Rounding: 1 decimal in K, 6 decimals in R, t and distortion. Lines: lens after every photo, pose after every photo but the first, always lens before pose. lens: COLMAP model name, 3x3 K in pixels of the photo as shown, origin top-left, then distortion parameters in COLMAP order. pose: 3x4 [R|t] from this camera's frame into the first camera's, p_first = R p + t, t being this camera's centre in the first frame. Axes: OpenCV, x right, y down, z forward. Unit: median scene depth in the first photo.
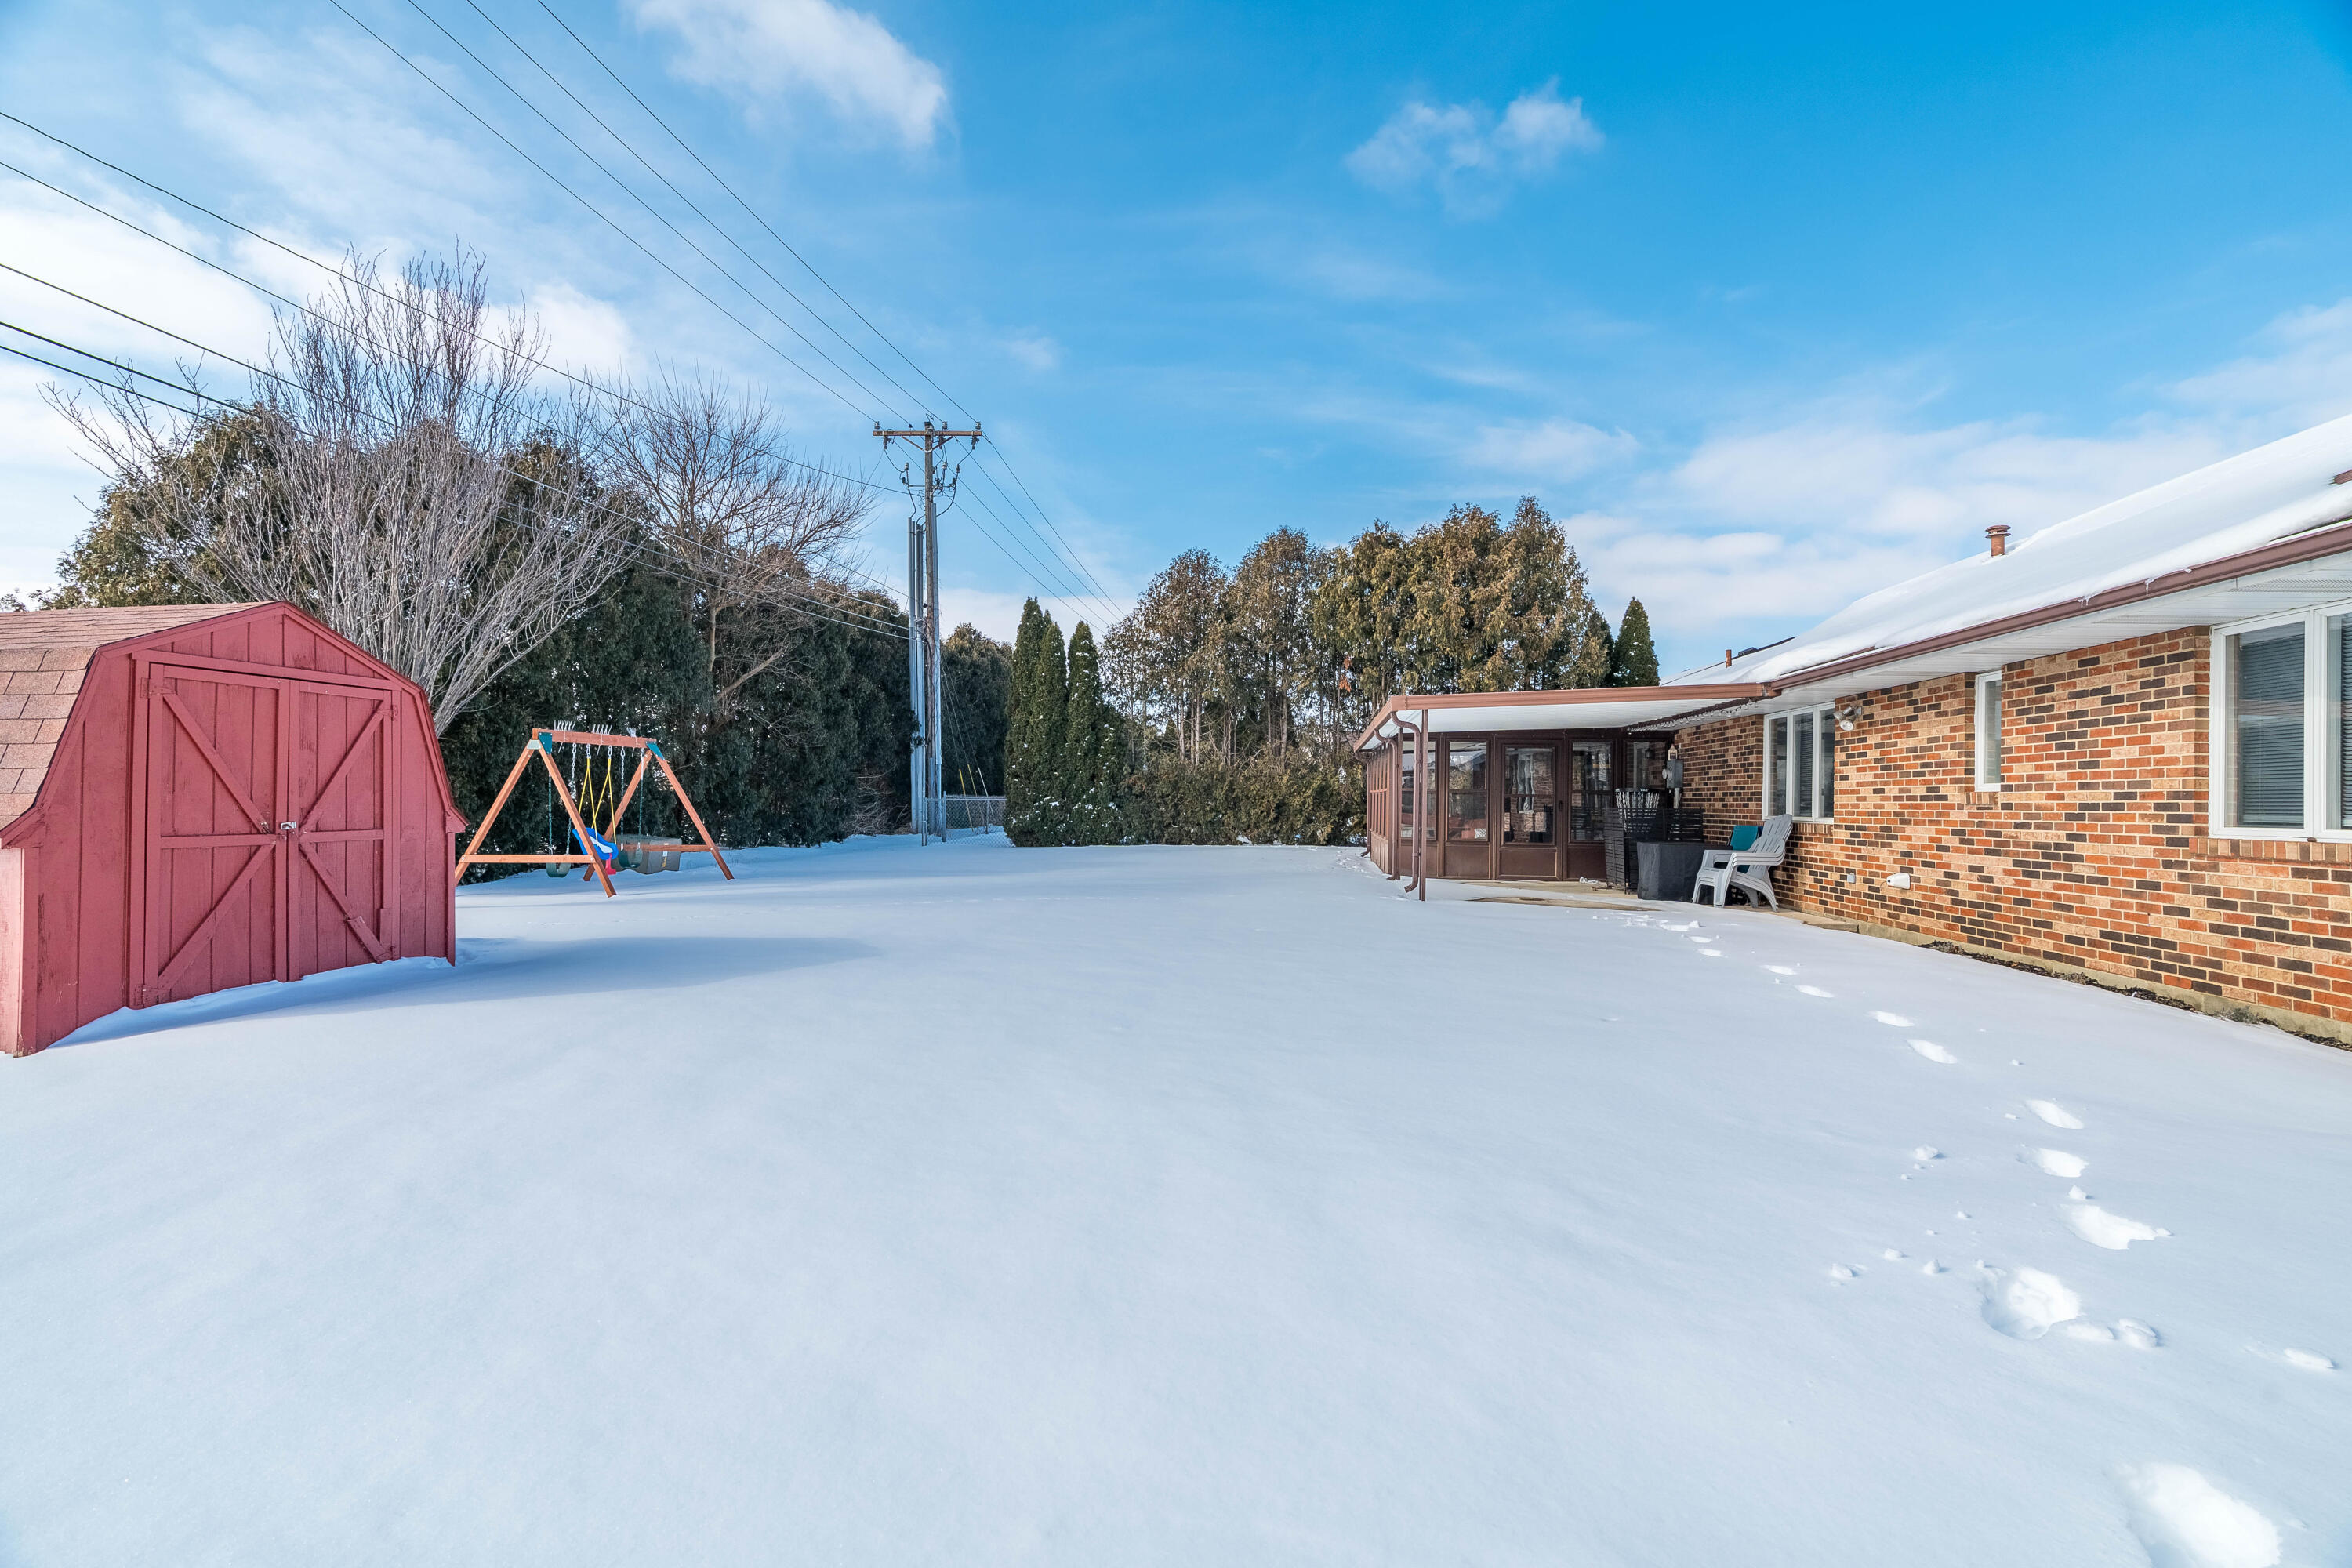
lens RADIAL K [[1057.0, 0, 1176.0], [0, 1057.0, 784.0], [0, 0, 1]] dist [-0.007471, 0.000661]
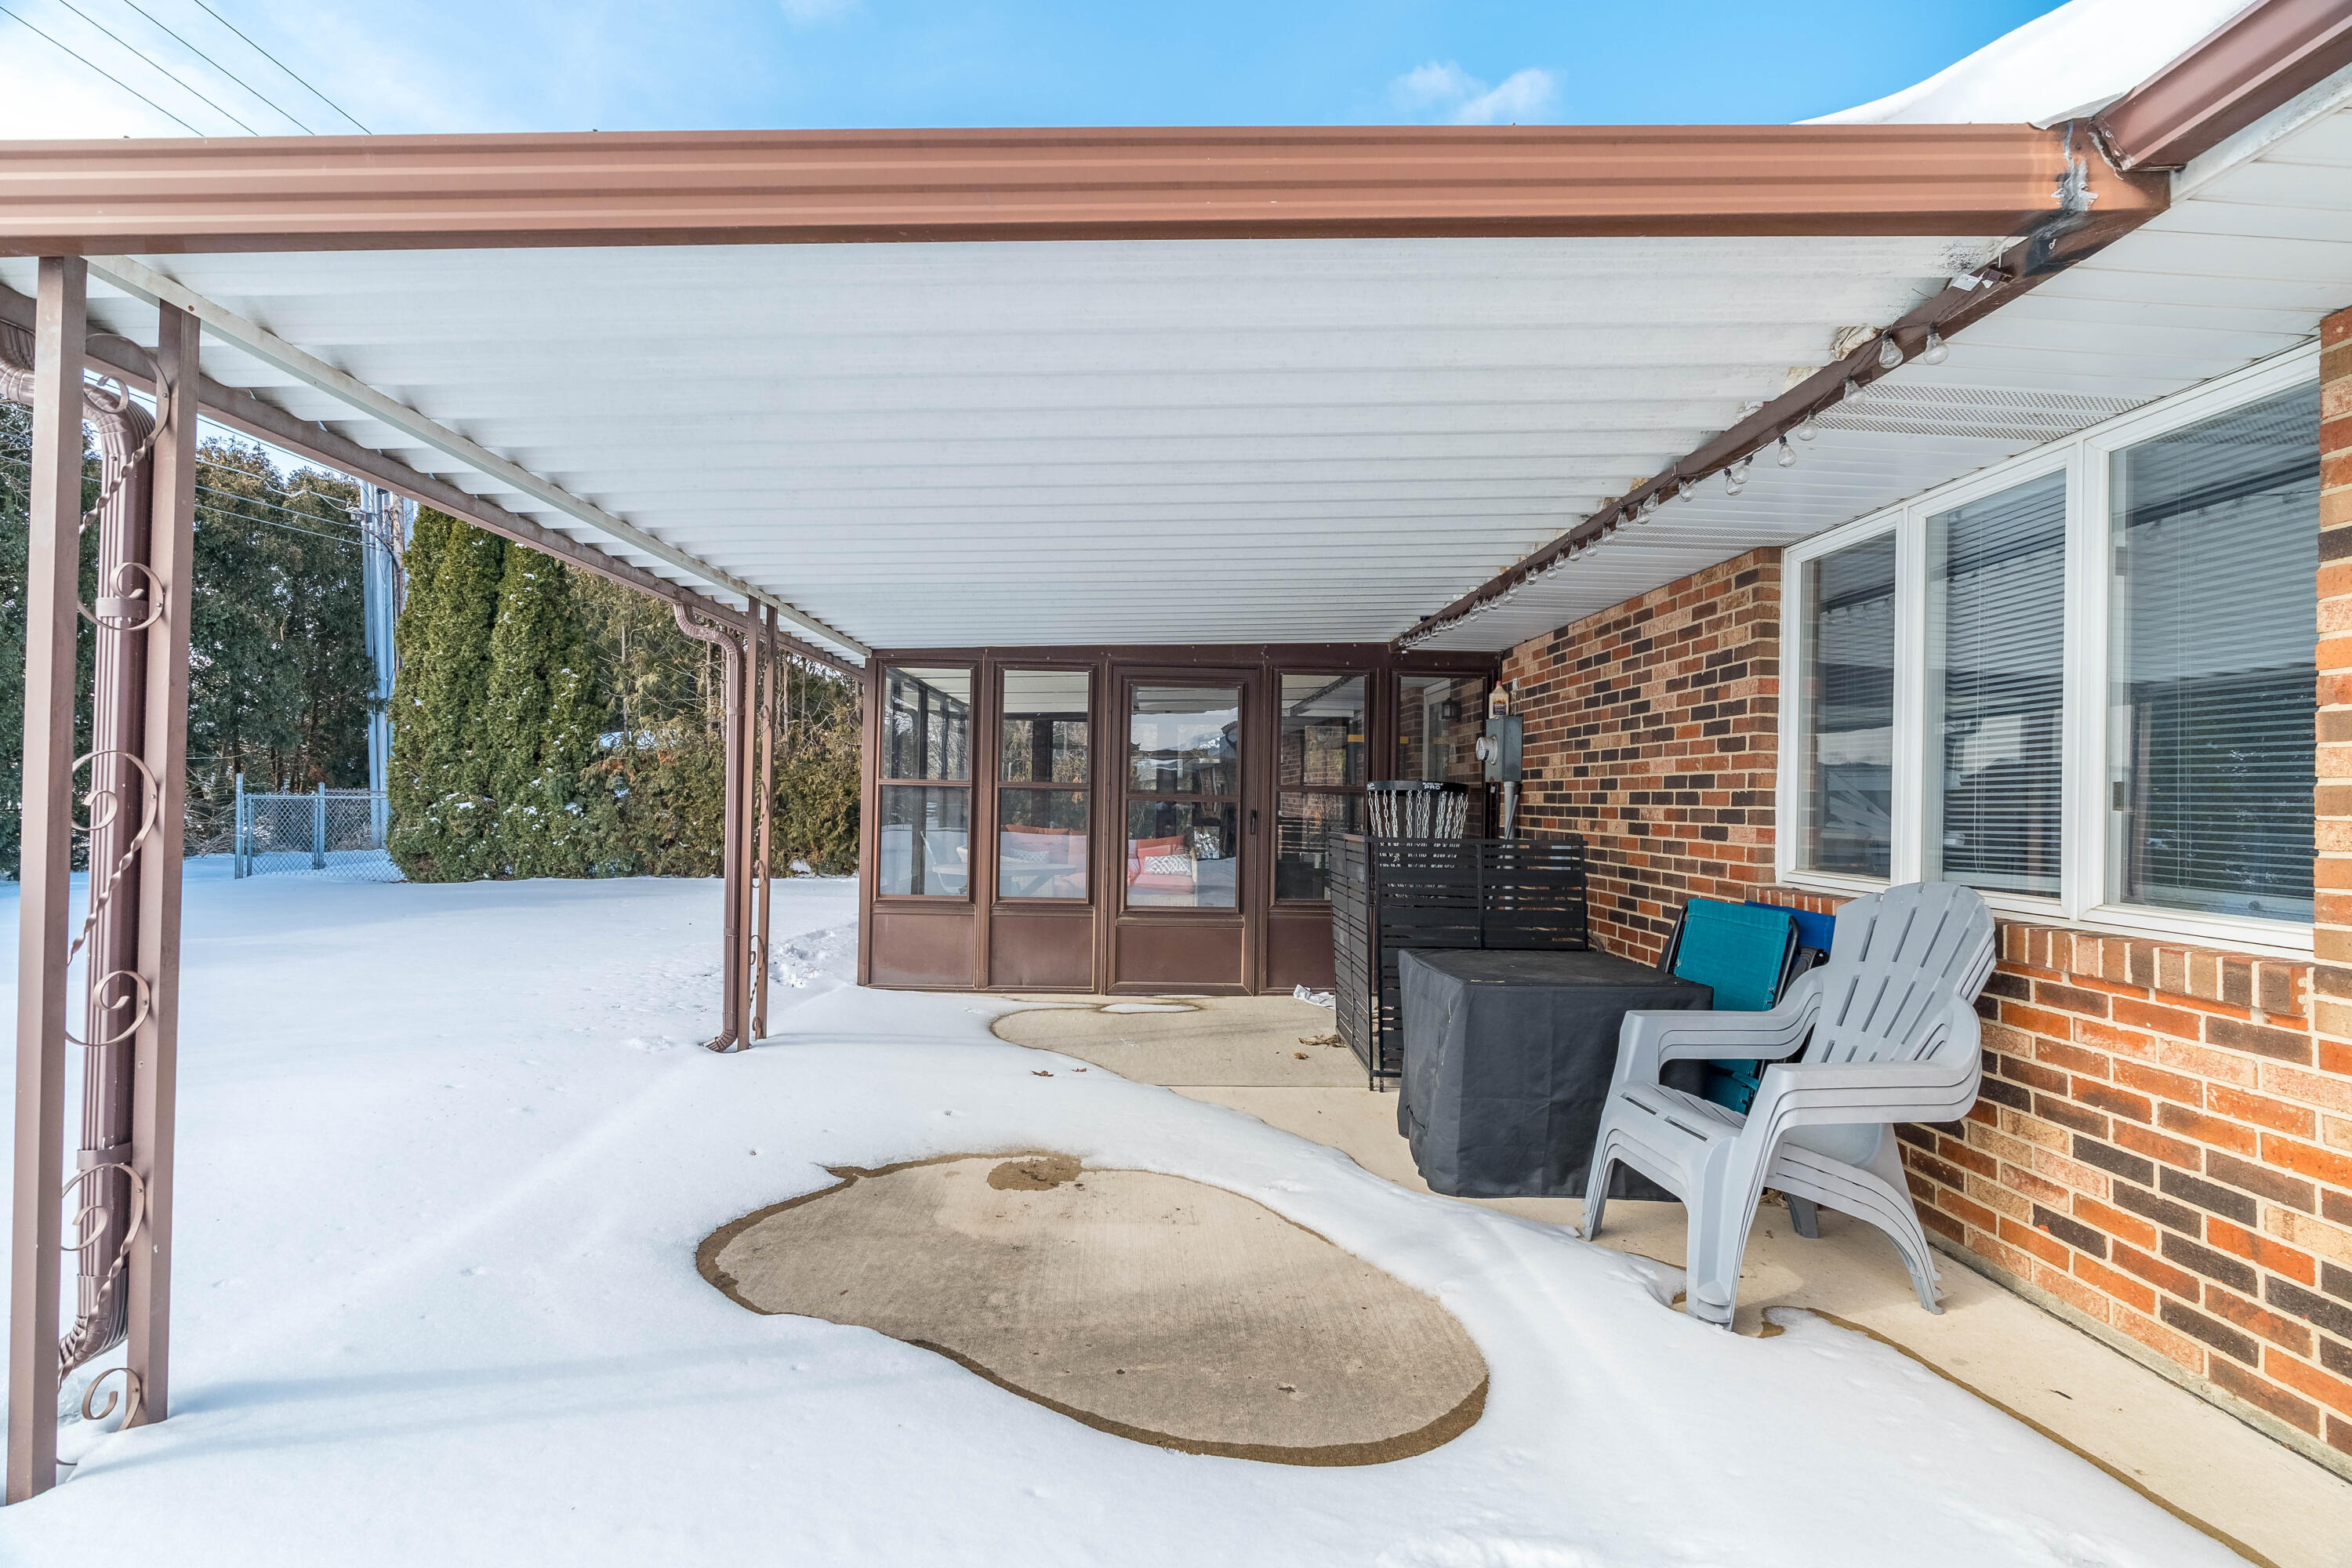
lens RADIAL K [[1057.0, 0, 1176.0], [0, 1057.0, 784.0], [0, 0, 1]] dist [-0.007471, 0.000661]
pose [[0.987896, 0.006868, 0.154968, 0.280536], [-0.007384, 0.999969, 0.002753, 0.004515], [-0.154944, -0.003864, 0.987916, 0.609015]]
